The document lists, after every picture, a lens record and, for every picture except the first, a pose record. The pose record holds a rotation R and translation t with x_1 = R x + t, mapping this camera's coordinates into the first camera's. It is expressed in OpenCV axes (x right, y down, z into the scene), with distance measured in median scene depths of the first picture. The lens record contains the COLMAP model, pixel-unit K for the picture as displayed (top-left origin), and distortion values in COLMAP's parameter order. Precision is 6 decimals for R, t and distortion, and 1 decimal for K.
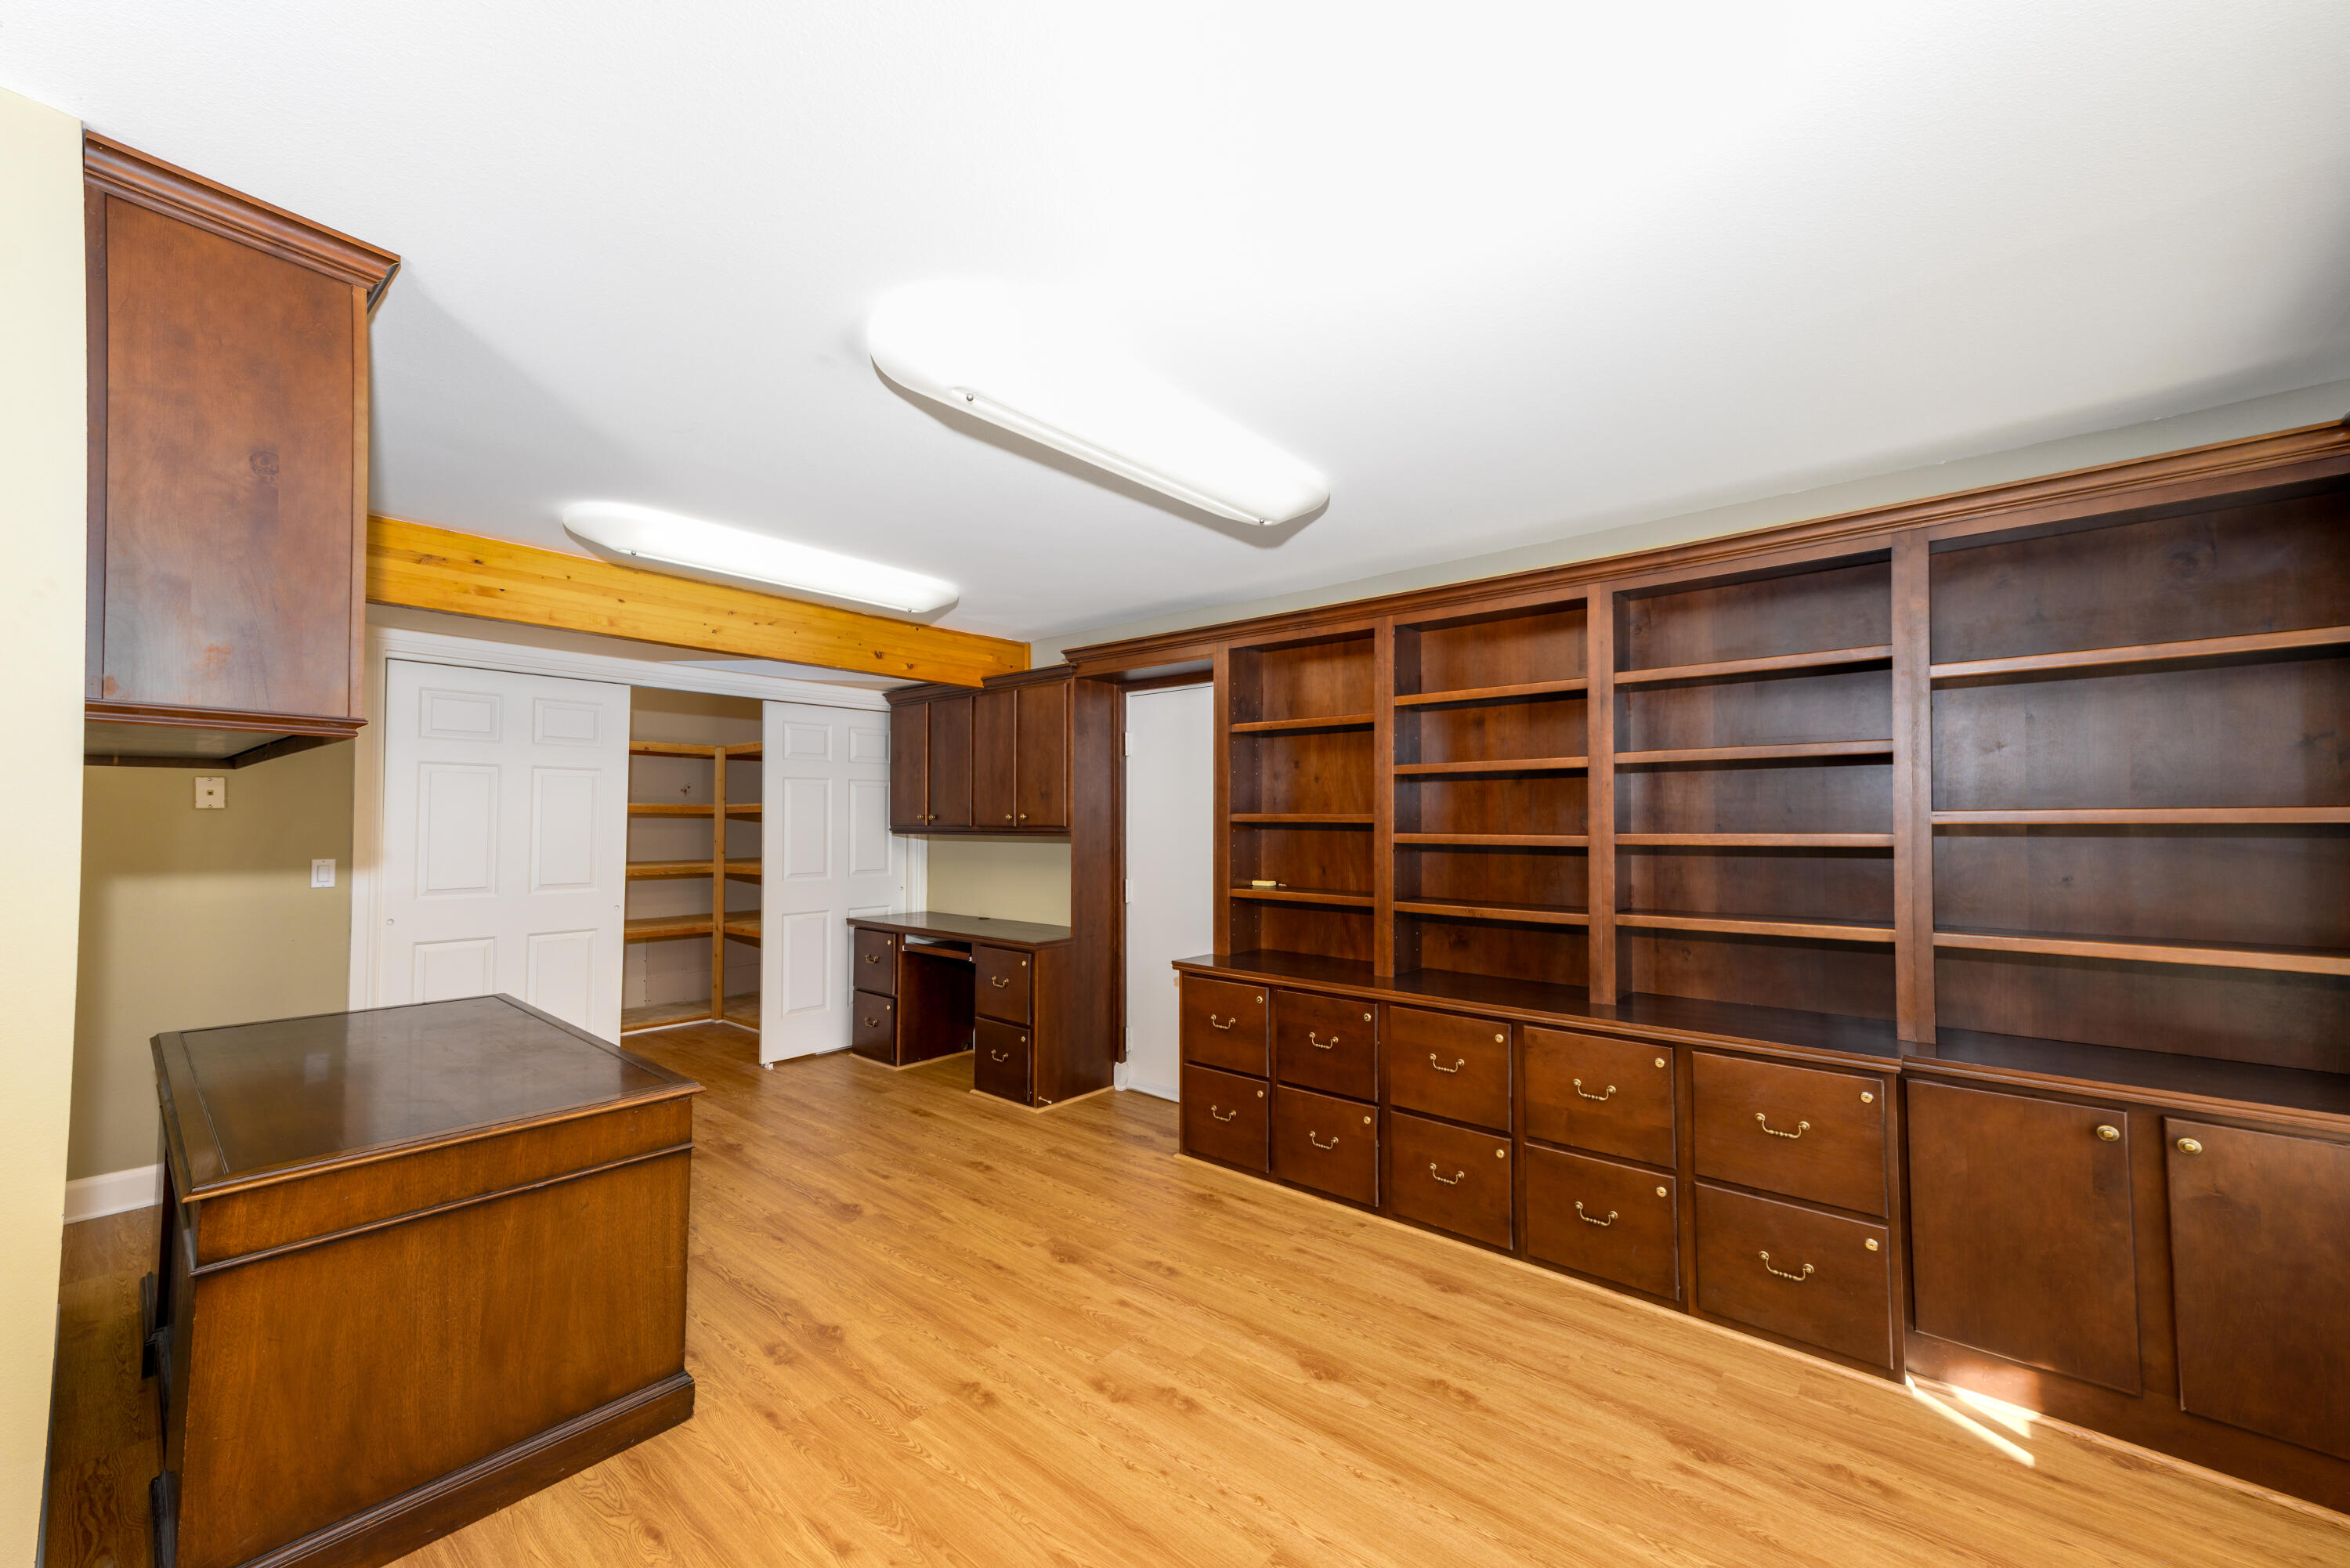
lens RADIAL K [[934.7, 0, 1166.8], [0, 934.7, 798.3], [0, 0, 1]] dist [0.020651, 0.000004]
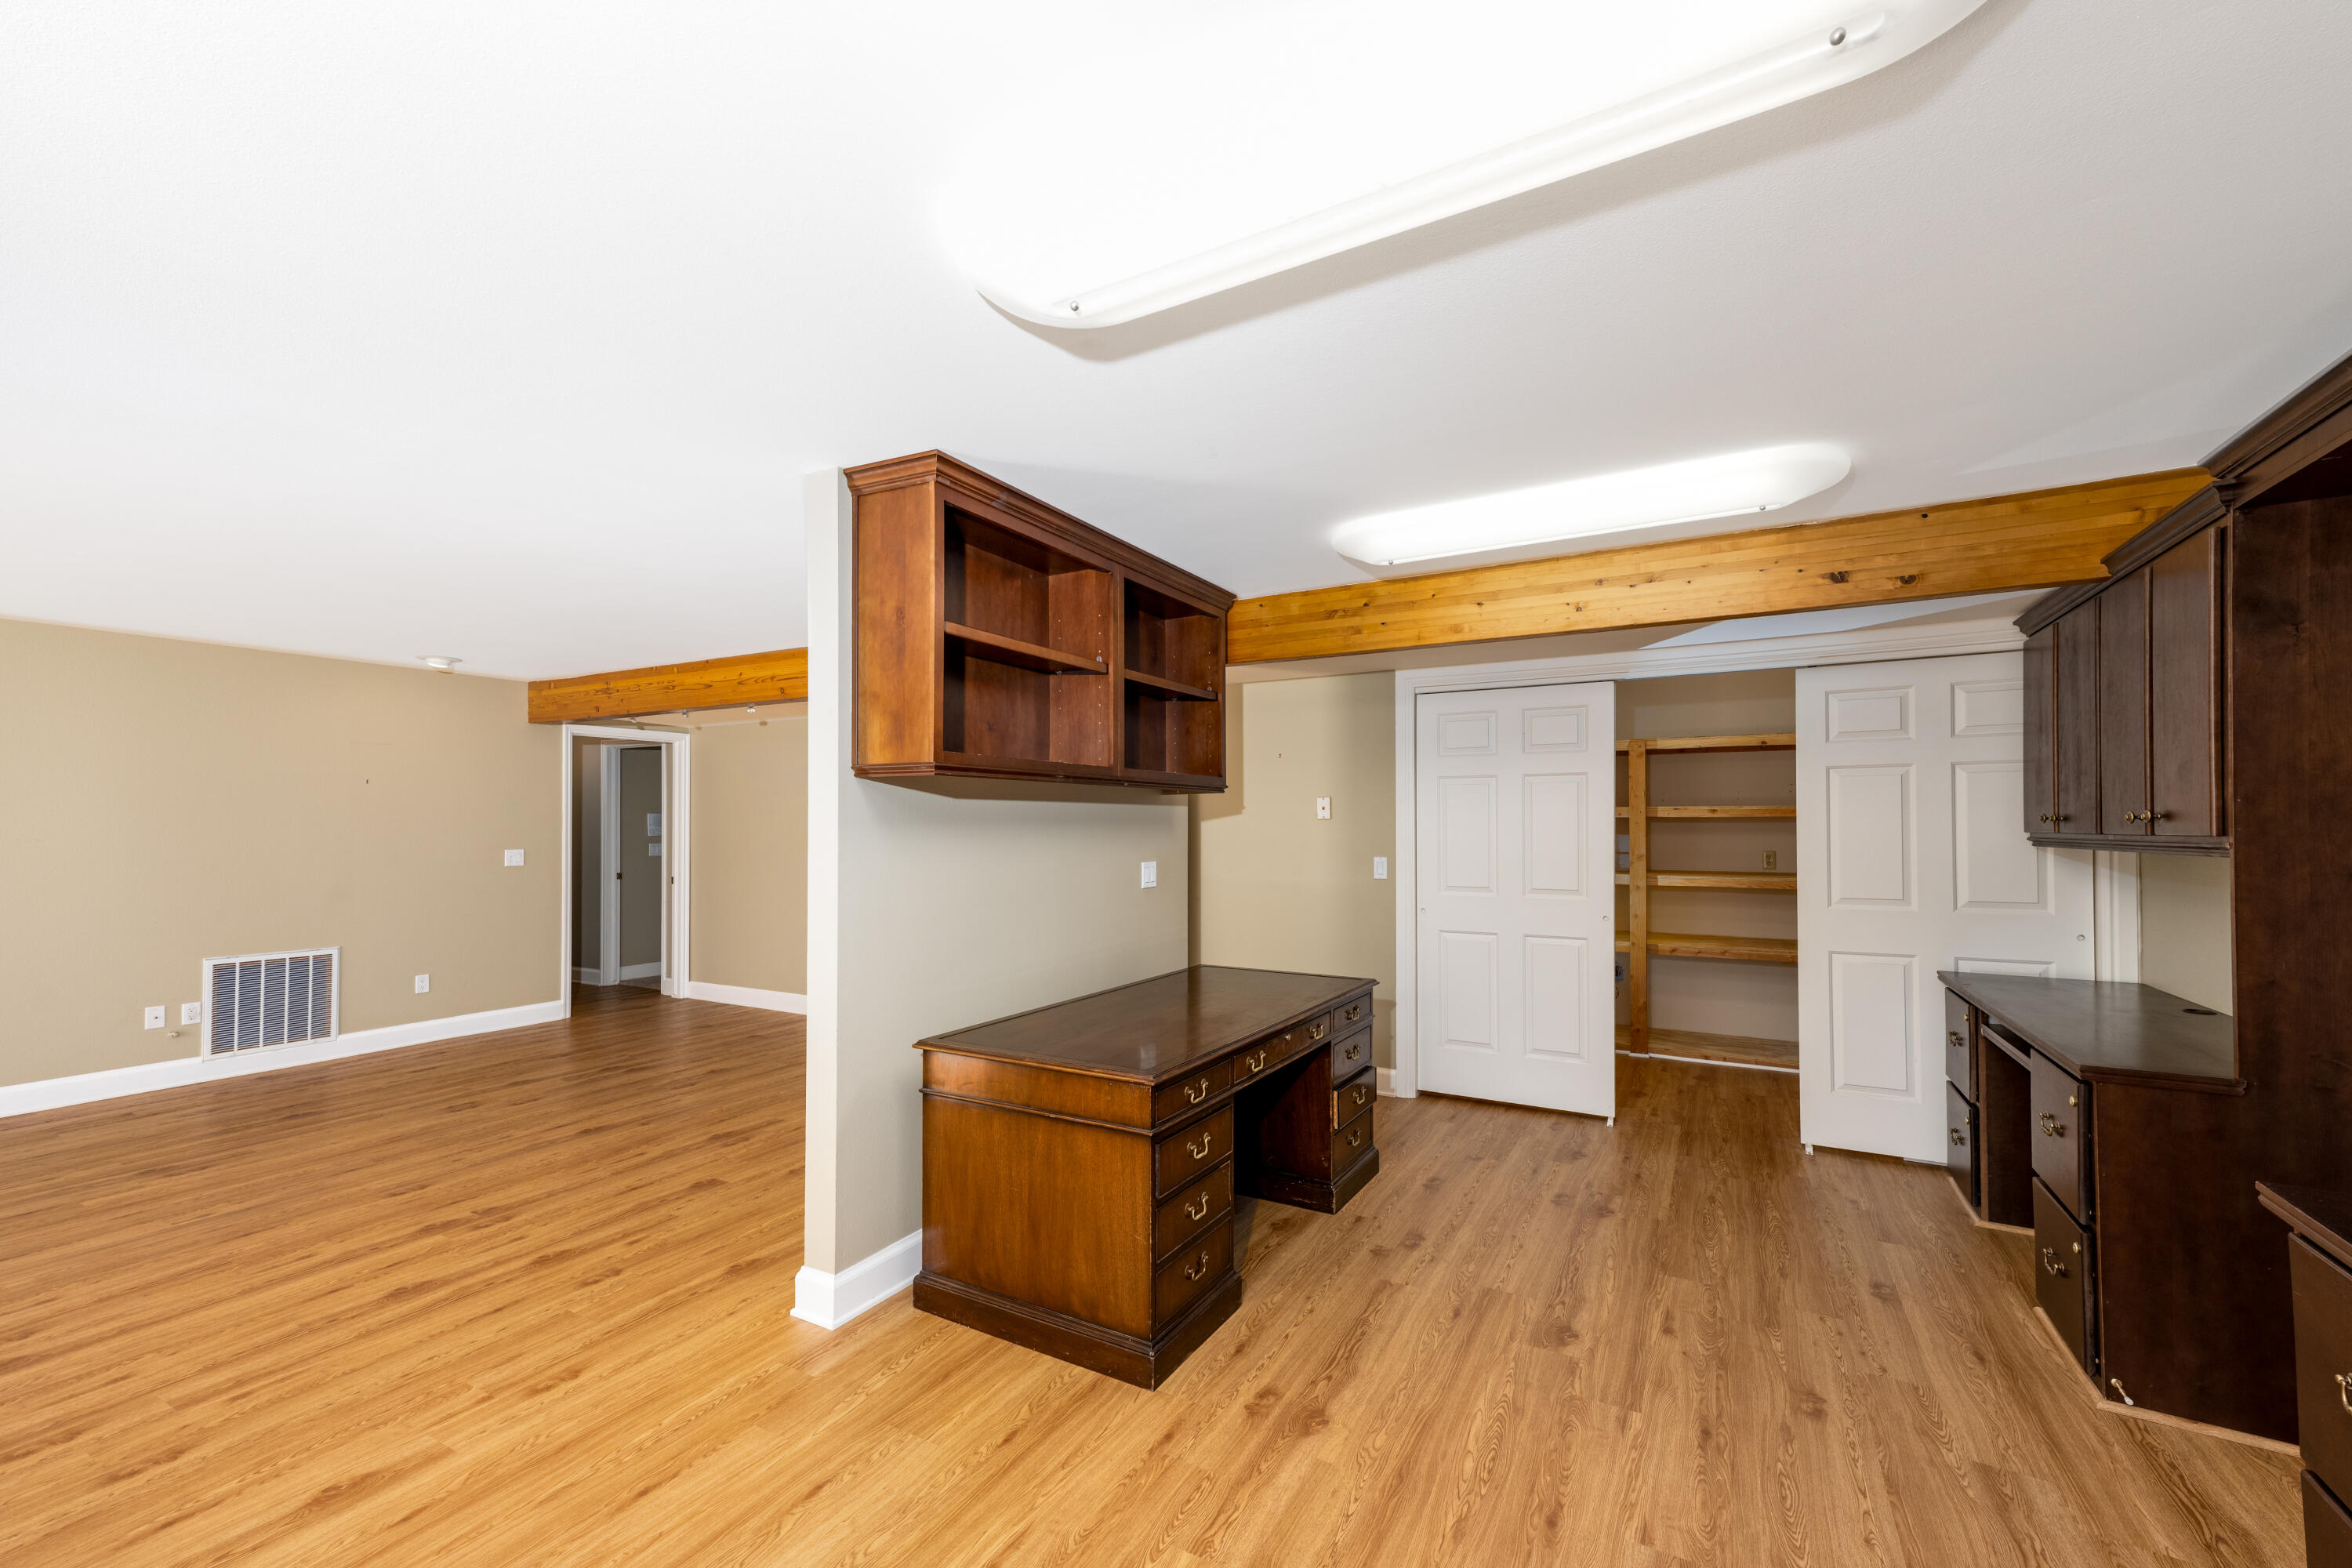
lens RADIAL K [[935.6, 0, 1170.1], [0, 935.6, 805.4], [0, 0, 1]] dist [0.020651, 0.000004]
pose [[0.189962, -0.027489, -0.981407, 0.302767], [0.028510, 0.999341, -0.022473, 0.013882], [0.981377, -0.023711, 0.190620, 0.457776]]
